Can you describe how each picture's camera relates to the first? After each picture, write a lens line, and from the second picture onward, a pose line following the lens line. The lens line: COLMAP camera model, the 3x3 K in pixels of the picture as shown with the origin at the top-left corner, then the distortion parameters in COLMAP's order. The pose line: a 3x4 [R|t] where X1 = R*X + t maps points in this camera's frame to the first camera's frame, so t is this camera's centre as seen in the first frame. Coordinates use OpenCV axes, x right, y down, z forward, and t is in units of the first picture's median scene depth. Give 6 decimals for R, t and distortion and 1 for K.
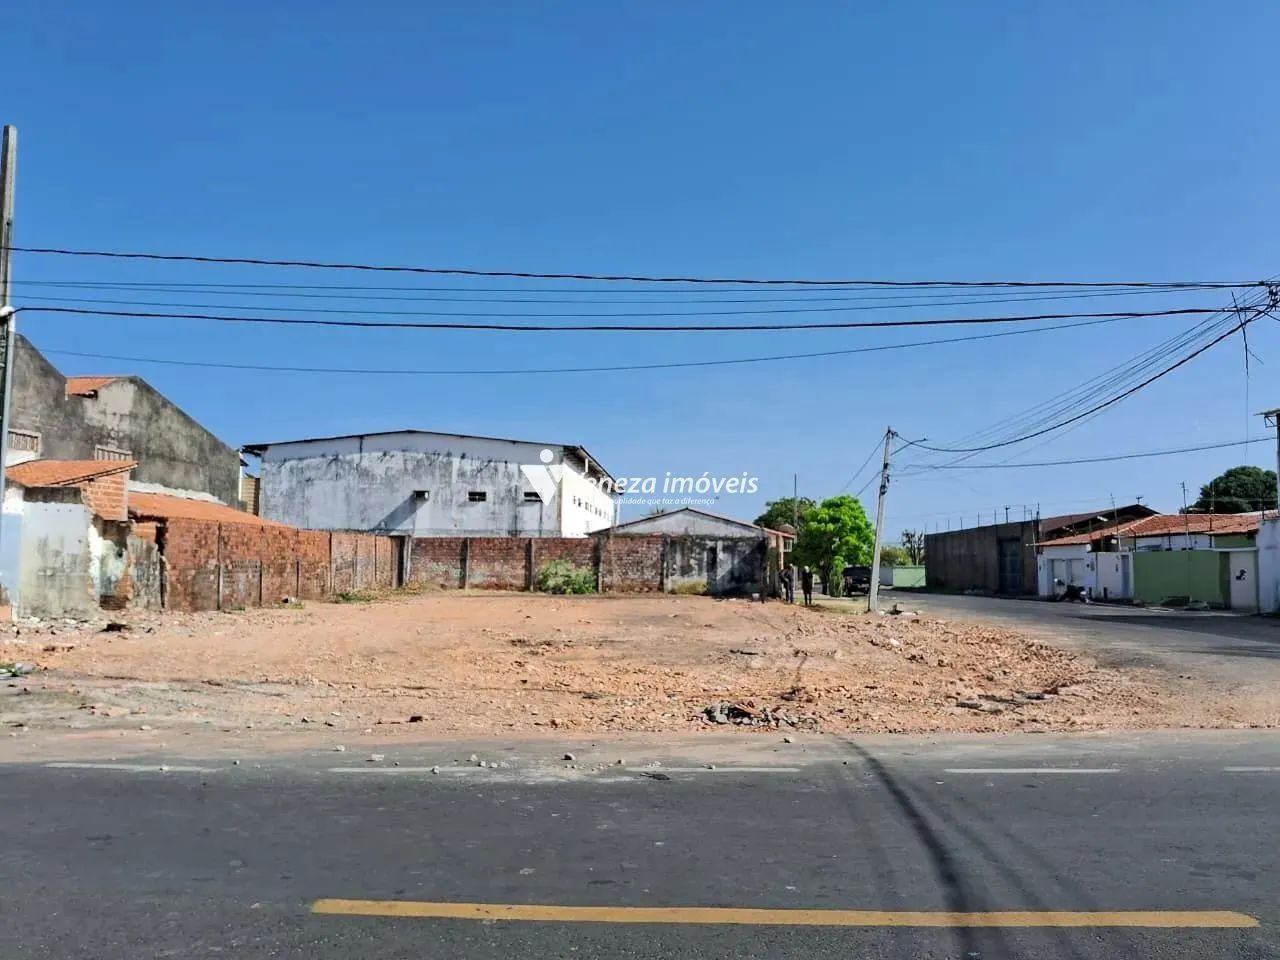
lens RADIAL K [[954.2, 0, 658.7], [0, 954.2, 494.2], [0, 0, 1]] dist [0.070350, -0.202745]
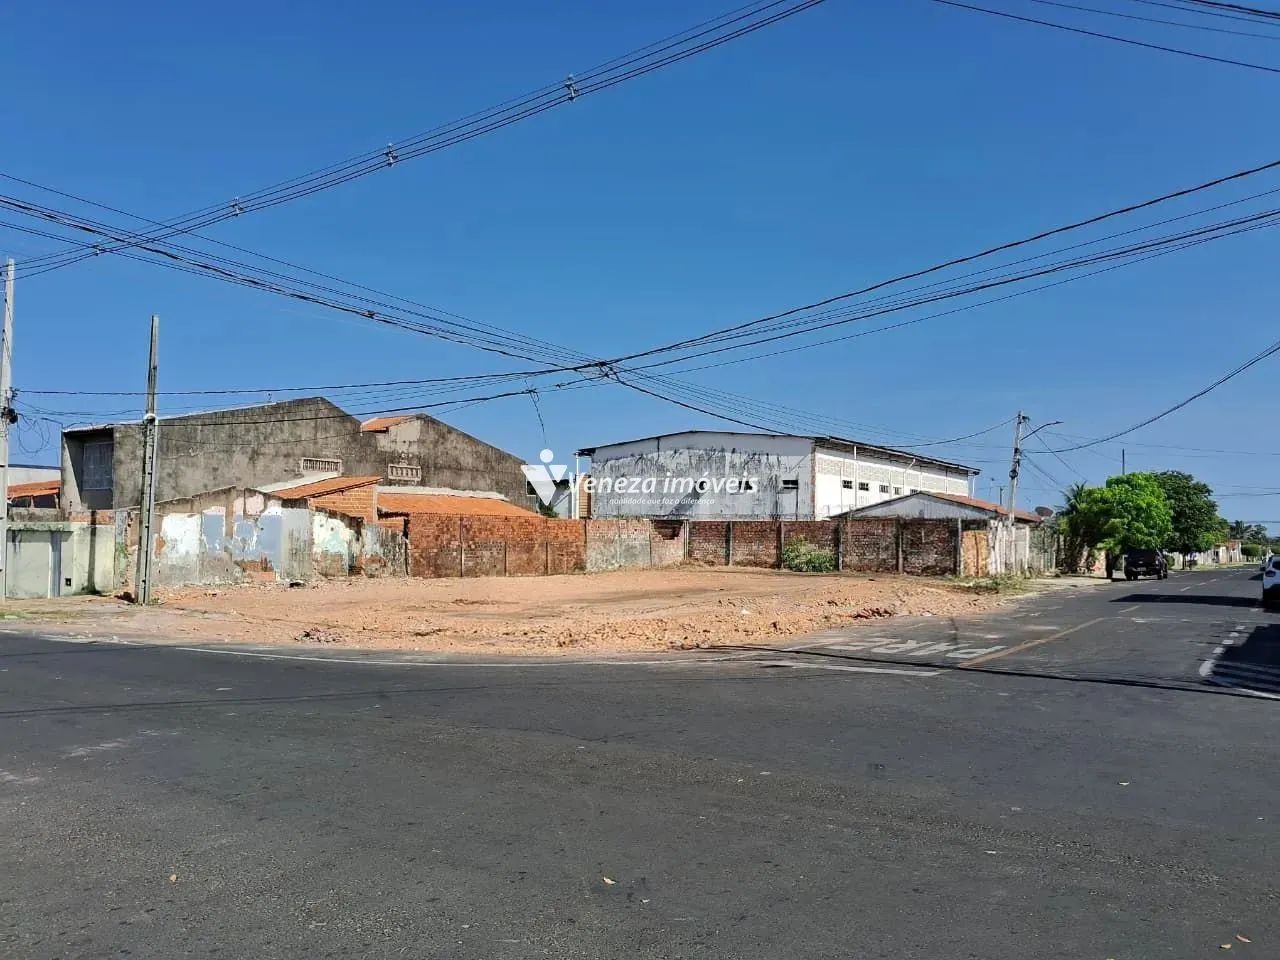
lens RADIAL K [[949.5, 0, 669.4], [0, 949.5, 513.5], [0, 0, 1]] dist [0.008753, -0.077577]
pose [[0.865975, -0.010065, -0.499986, 0.314395], [0.032692, 0.998798, 0.036515, -0.008866], [0.499018, -0.047966, 0.865263, -0.035942]]
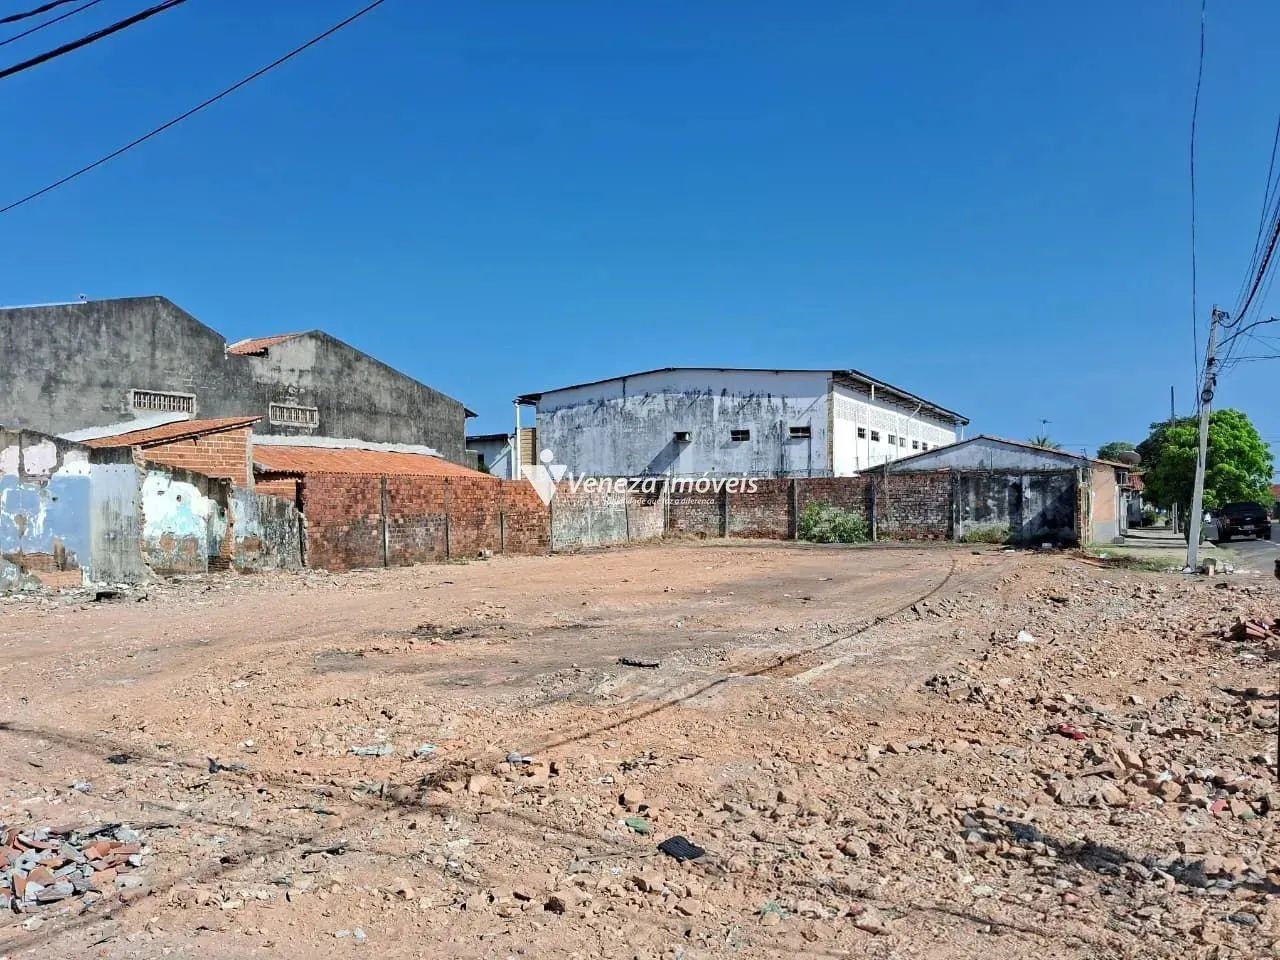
lens RADIAL K [[954.2, 0, 658.7], [0, 954.2, 494.2], [0, 0, 1]] dist [0.070350, -0.202745]
pose [[0.910000, -0.025447, -0.413827, 0.117594], [0.051110, 0.997387, 0.051059, 0.008211], [0.411446, -0.067614, 0.908923, 0.148923]]
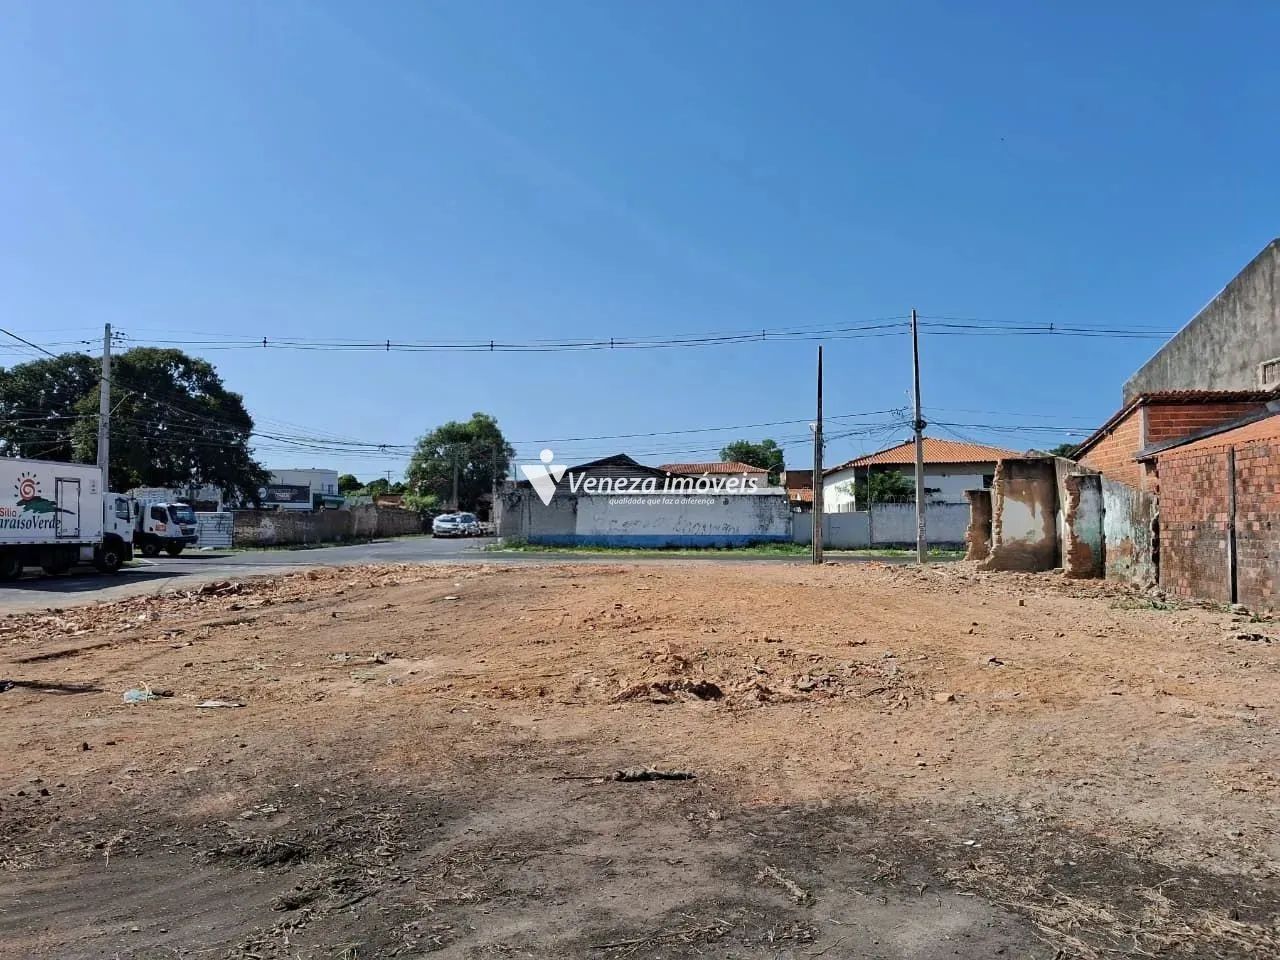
lens RADIAL K [[998.4, 0, 640.0], [0, 998.4, 480.0], [0, 0, 1]] dist [0.123114, -0.135479]
pose [[-0.999412, 0.001770, 0.034235, -0.085049], [-0.002225, 0.993210, -0.116312, 0.073000], [-0.034209, -0.116320, -0.992623, 0.985965]]
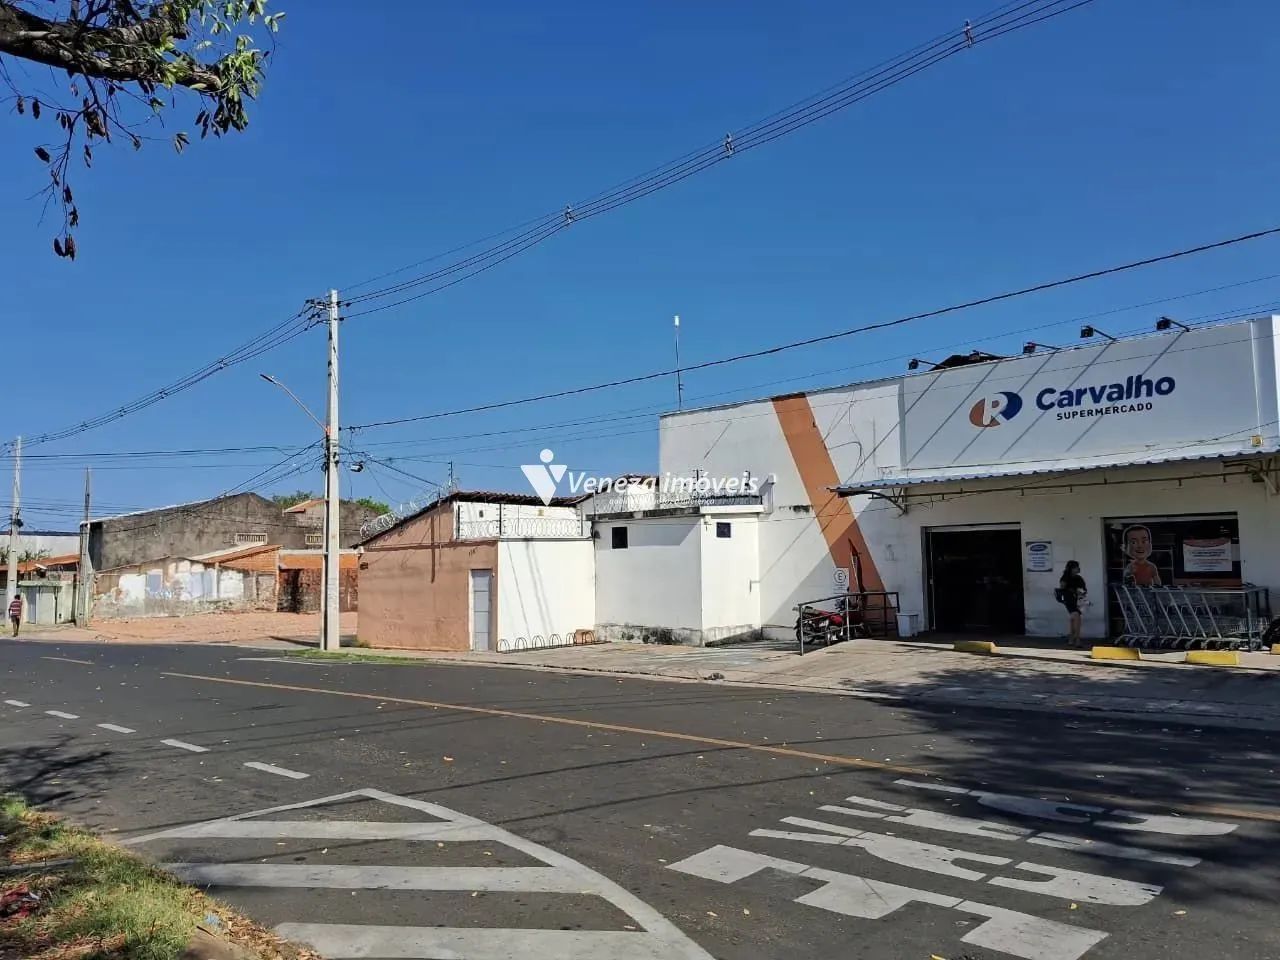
lens RADIAL K [[949.5, 0, 669.4], [0, 949.5, 513.5], [0, 0, 1]] dist [0.008753, -0.077577]
pose [[0.777749, -0.052603, -0.626371, 0.834215], [0.059945, 0.998157, -0.009394, -0.017969], [0.625711, -0.030242, 0.779469, -0.090067]]
